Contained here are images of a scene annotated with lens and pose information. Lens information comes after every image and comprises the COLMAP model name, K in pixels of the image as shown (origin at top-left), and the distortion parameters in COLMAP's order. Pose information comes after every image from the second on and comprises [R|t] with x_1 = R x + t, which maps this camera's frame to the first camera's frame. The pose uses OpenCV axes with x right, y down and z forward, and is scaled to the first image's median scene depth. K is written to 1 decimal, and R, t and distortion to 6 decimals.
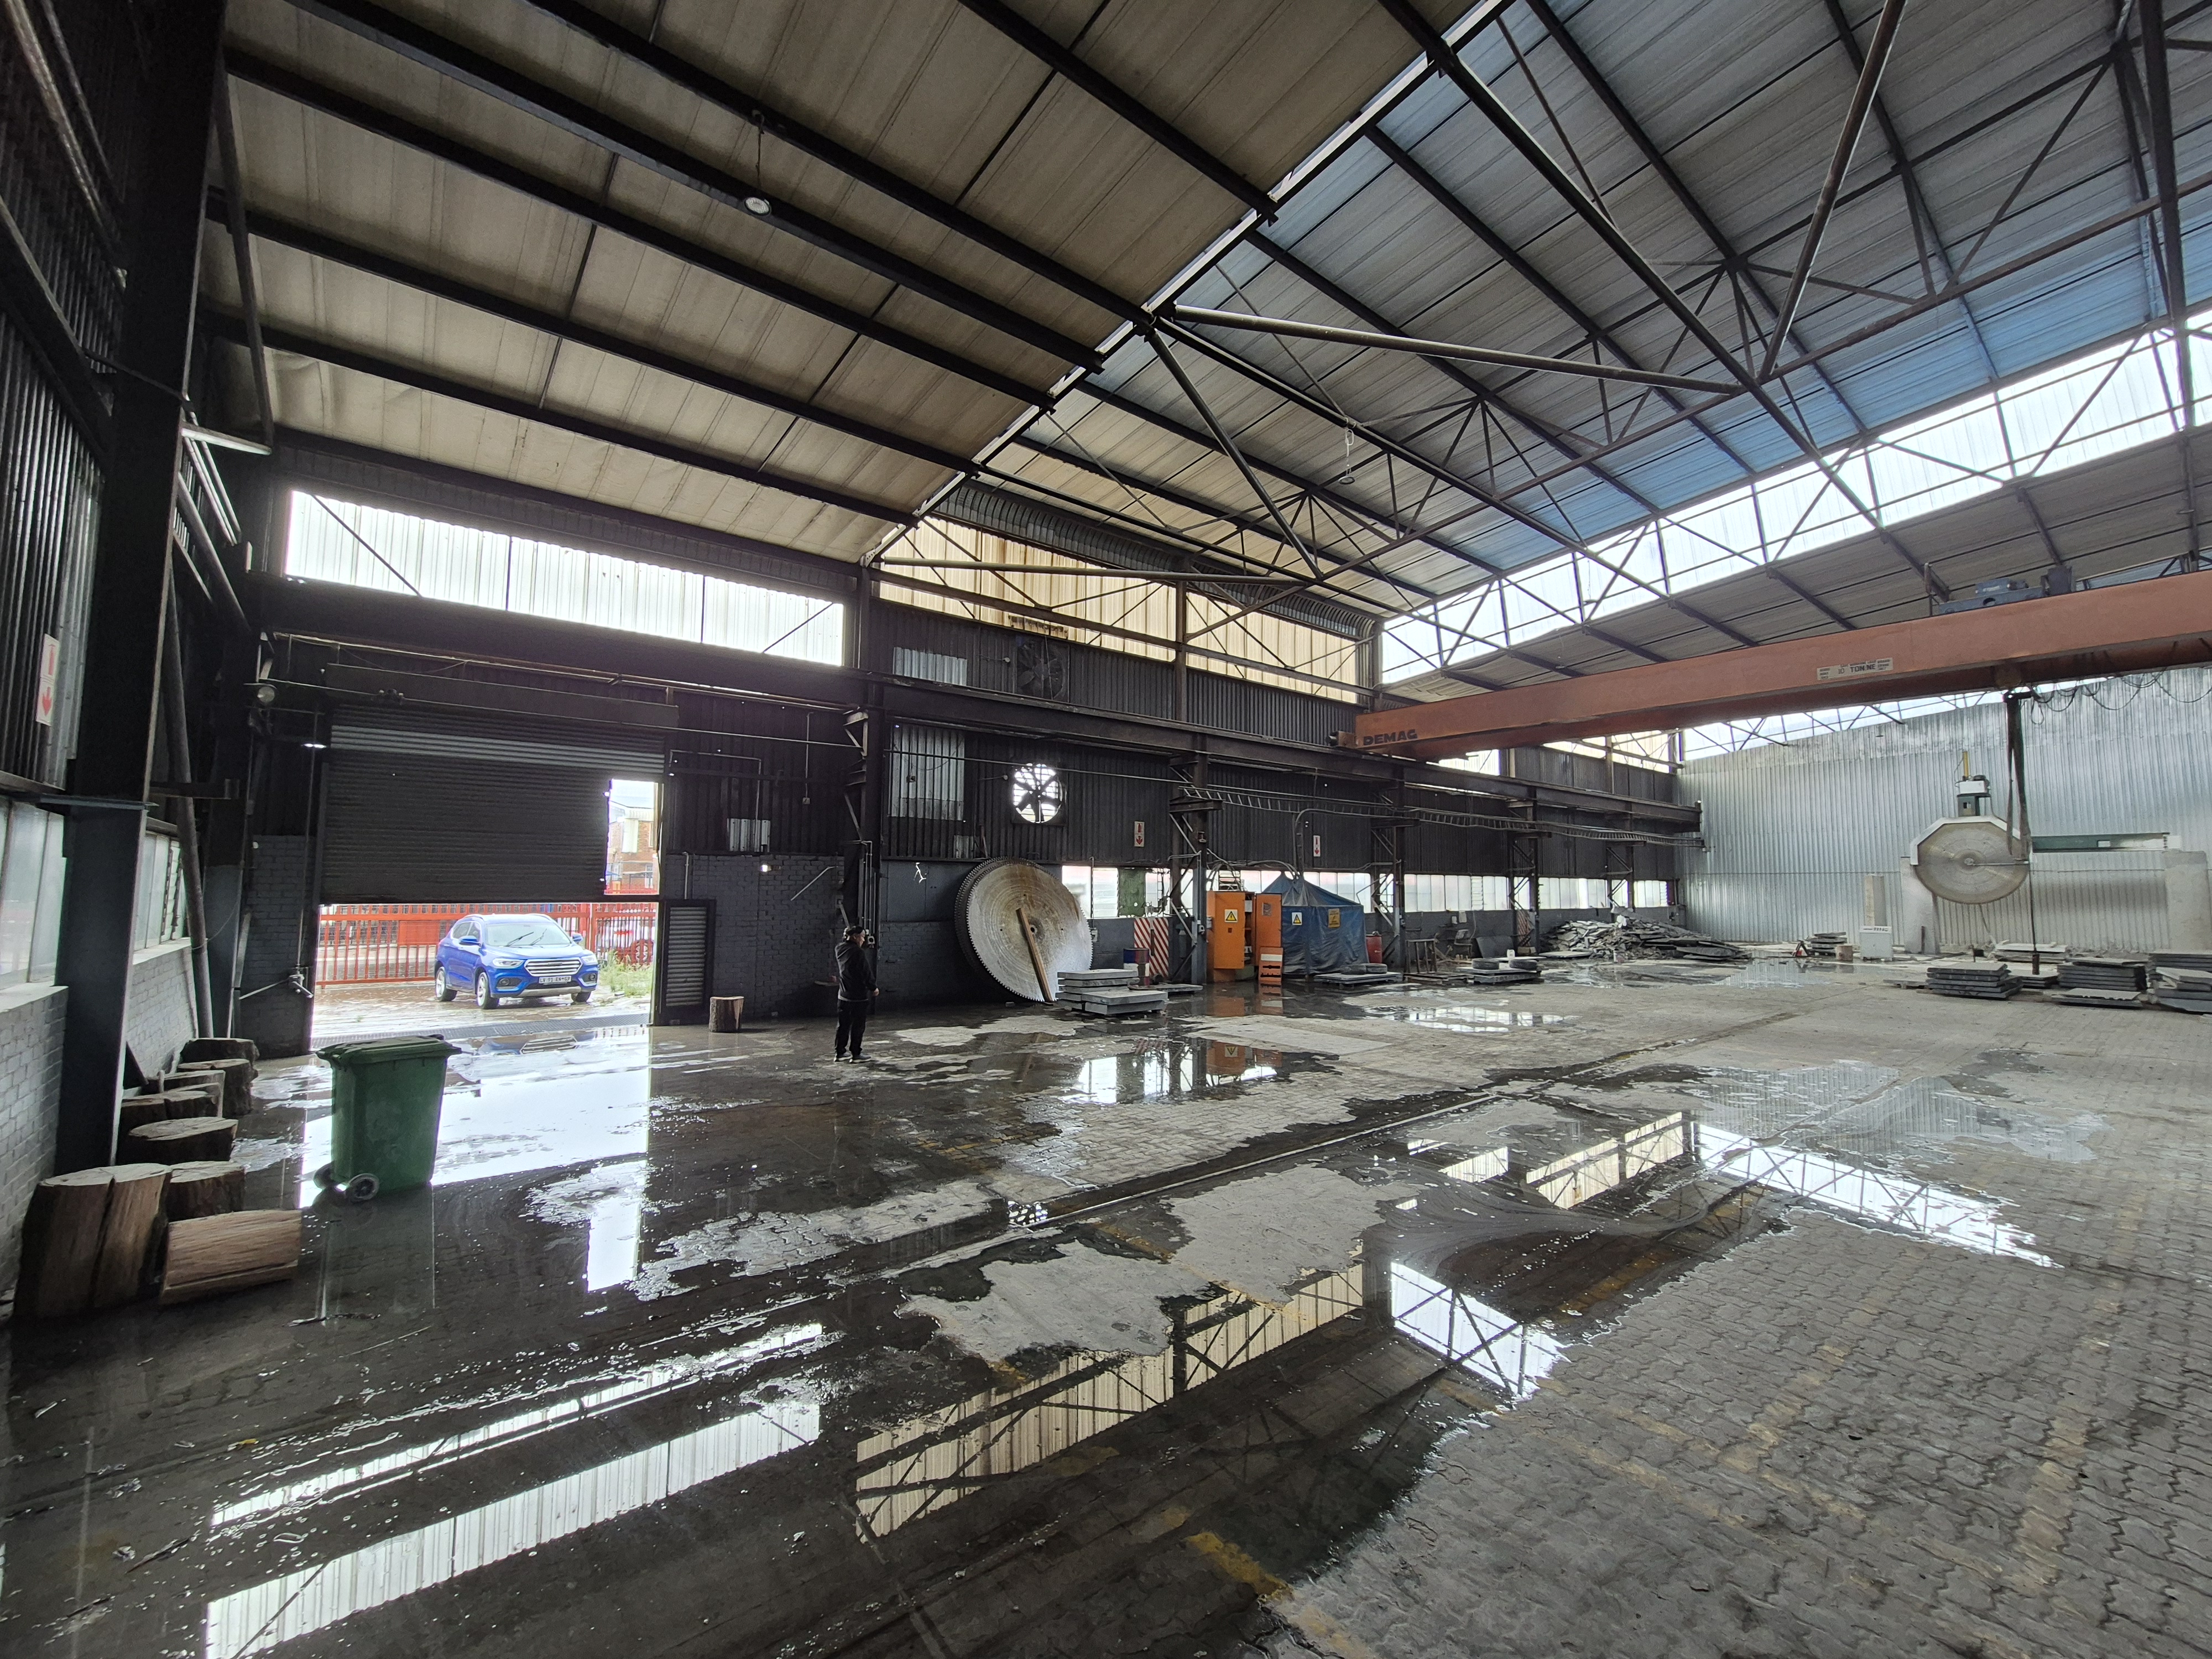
lens RADIAL K [[907.8, 0, 1128.1], [0, 907.8, 822.7], [0, 0, 1]] dist [-0.003573, 0.002379]
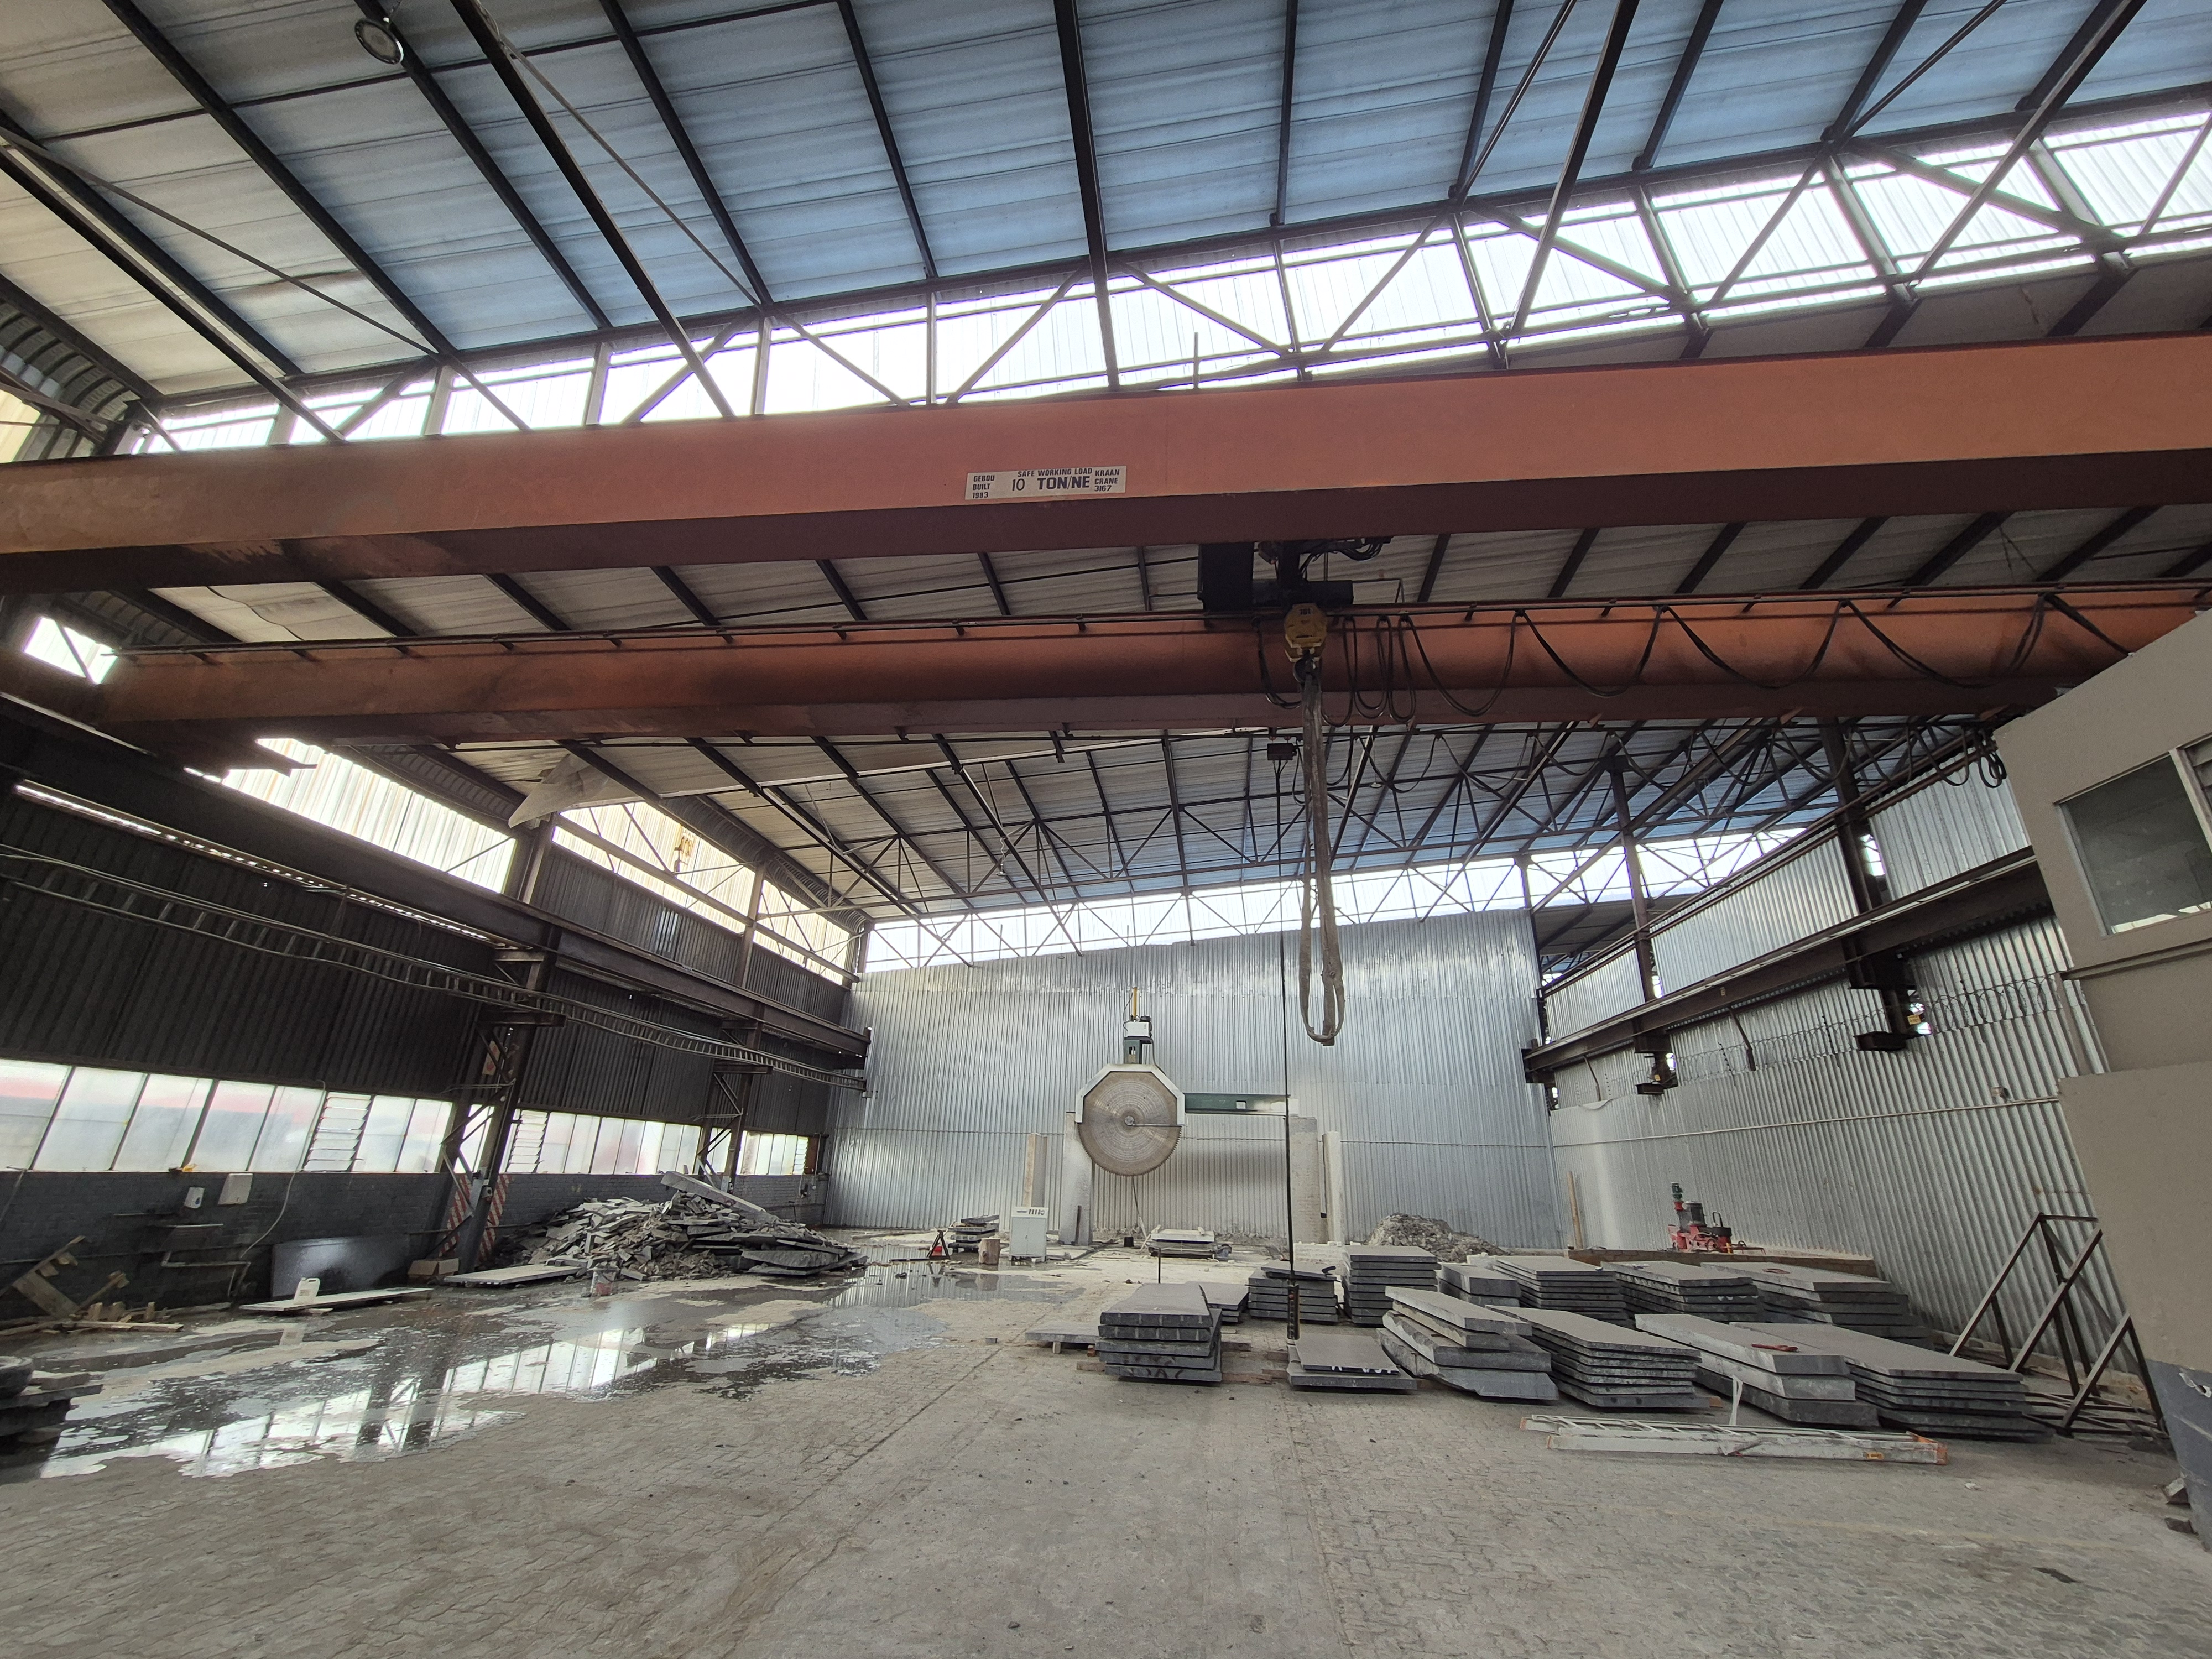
lens RADIAL K [[907.8, 0, 1117.5], [0, 907.8, 813.9], [0, 0, 1]] dist [-0.003573, 0.002379]
pose [[0.721180, 0.270261, 0.637854, 0.505672], [-0.077322, 0.946410, -0.313574, 0.060425], [-0.688419, 0.176824, 0.703429, 0.599005]]
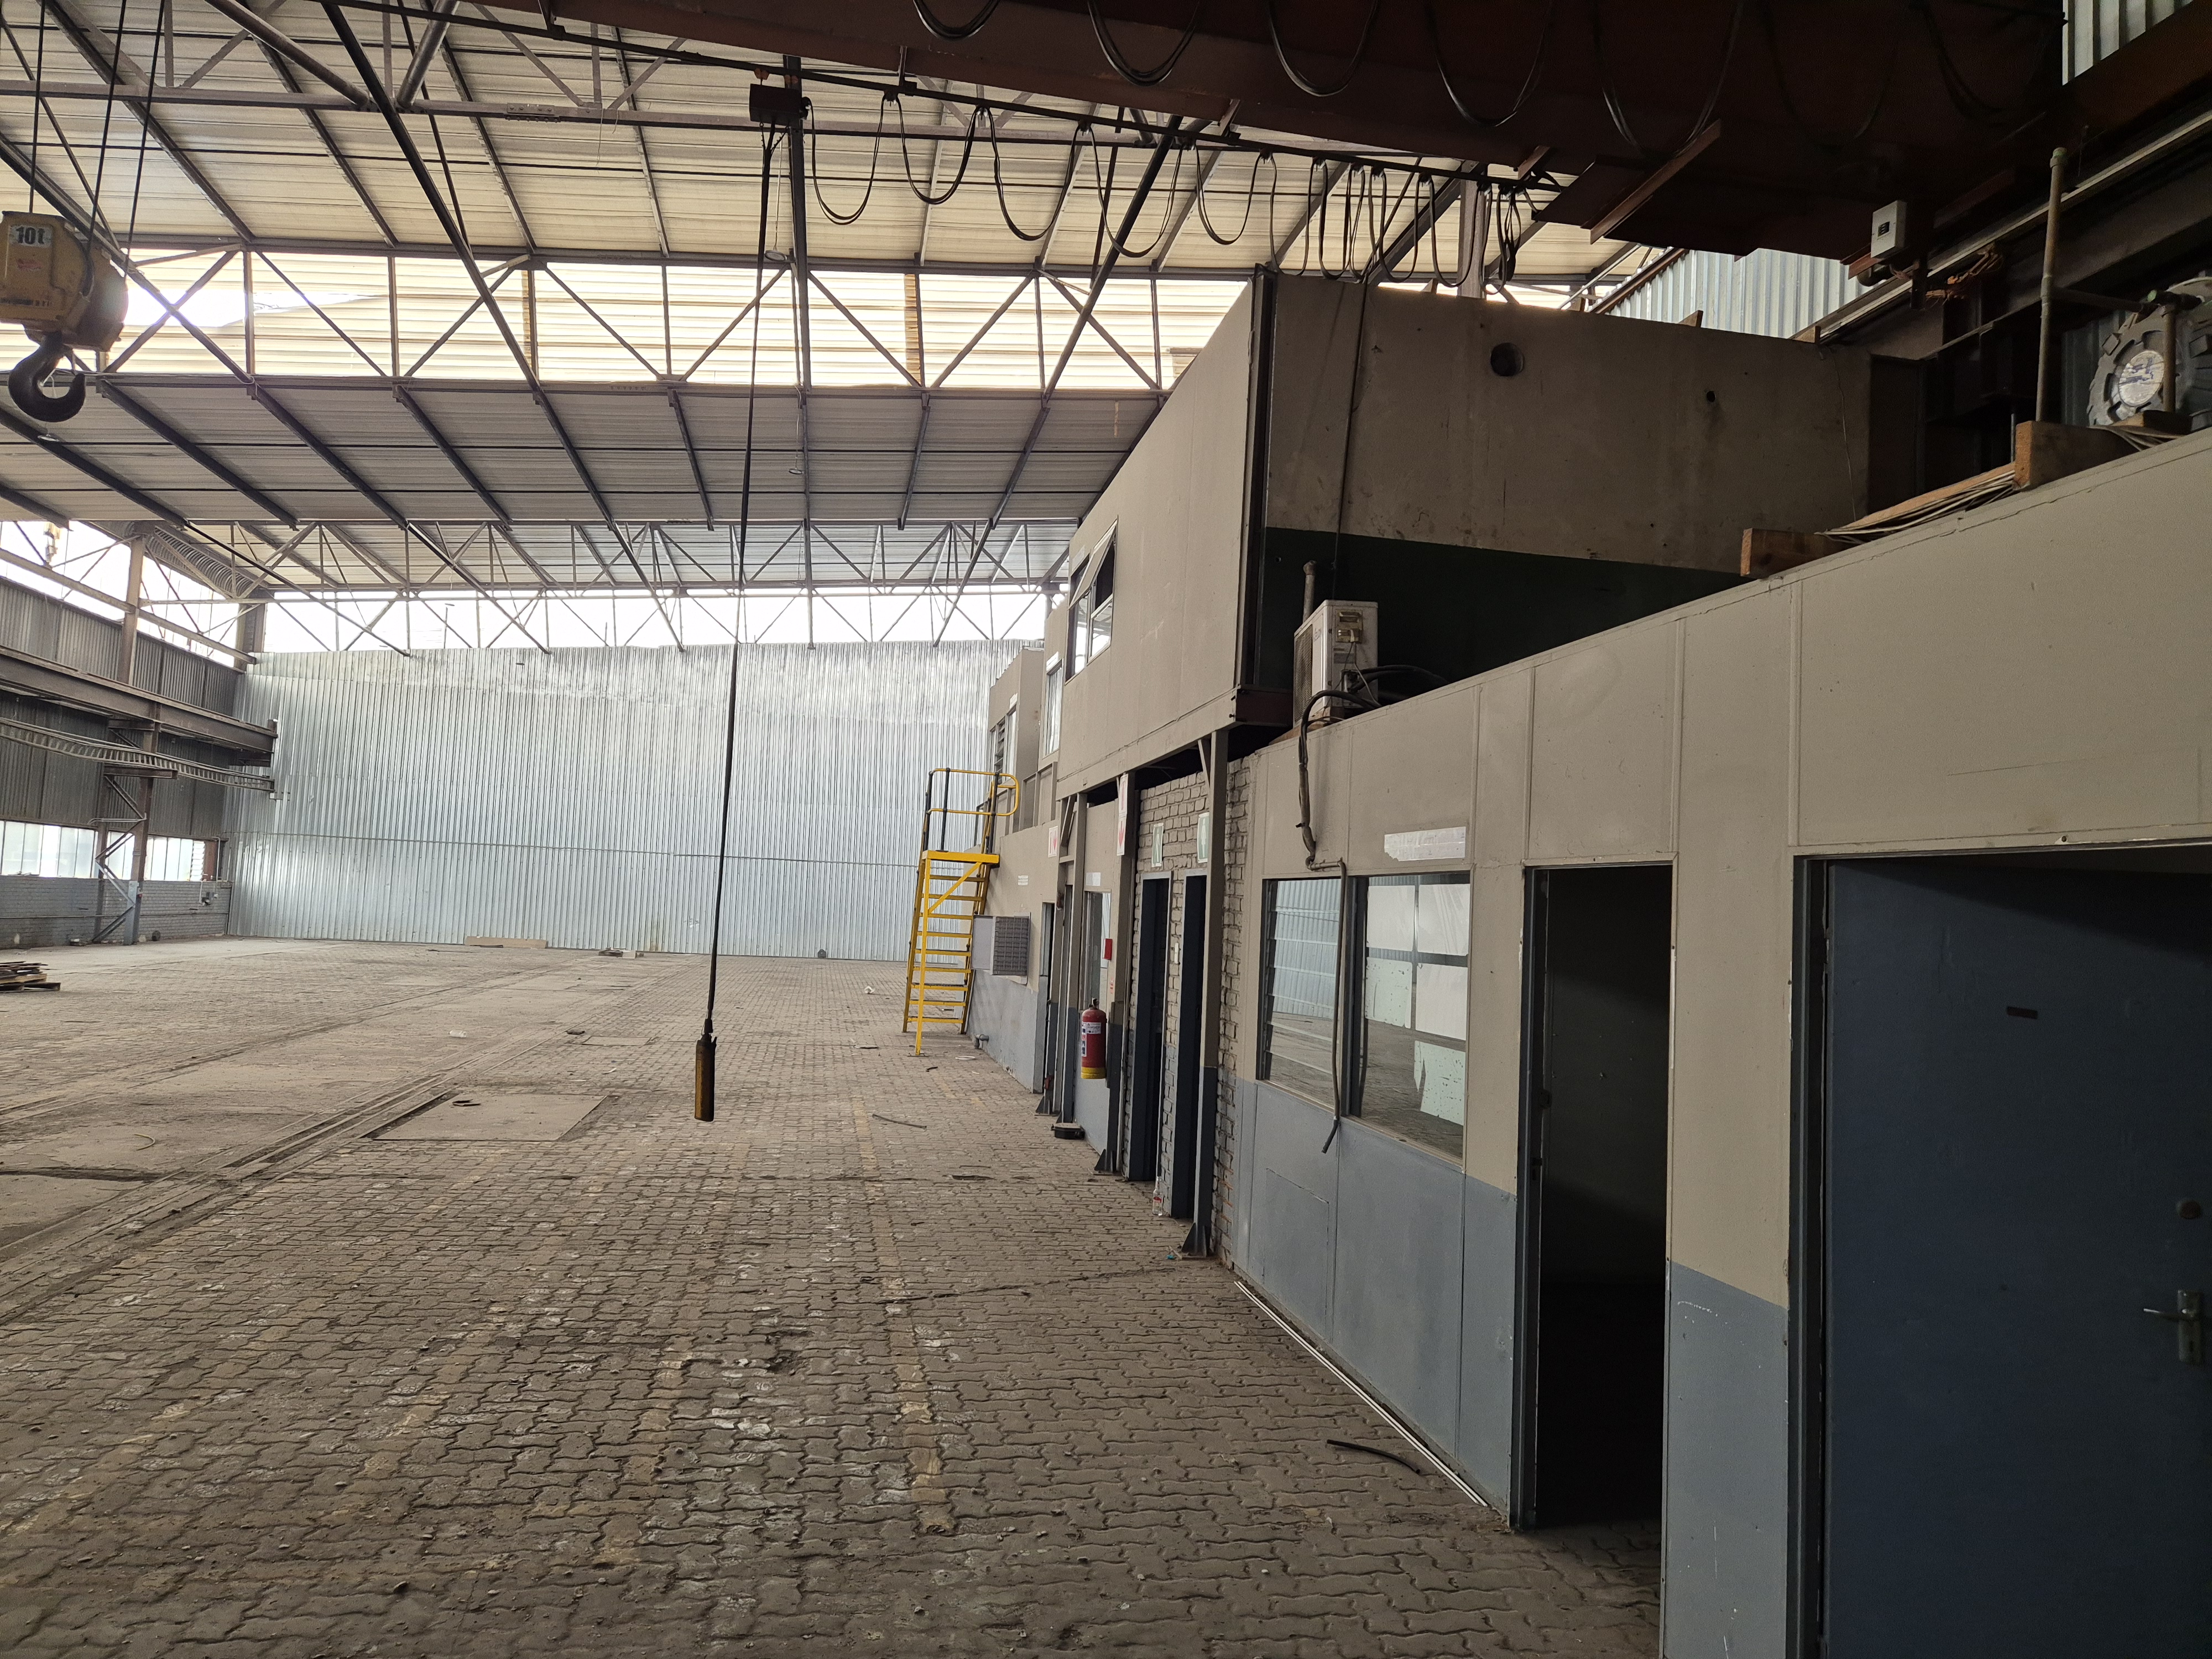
lens RADIAL K [[1467.2, 0, 1099.9], [0, 1467.2, 807.4], [0, 0, 1]] dist [0.080745, -0.069645]
pose [[0.483298, 0.081001, 0.871700, -0.000293], [-0.110068, 0.993431, -0.031287, 0.014594], [-0.868509, -0.080825, 0.489039, -0.045049]]
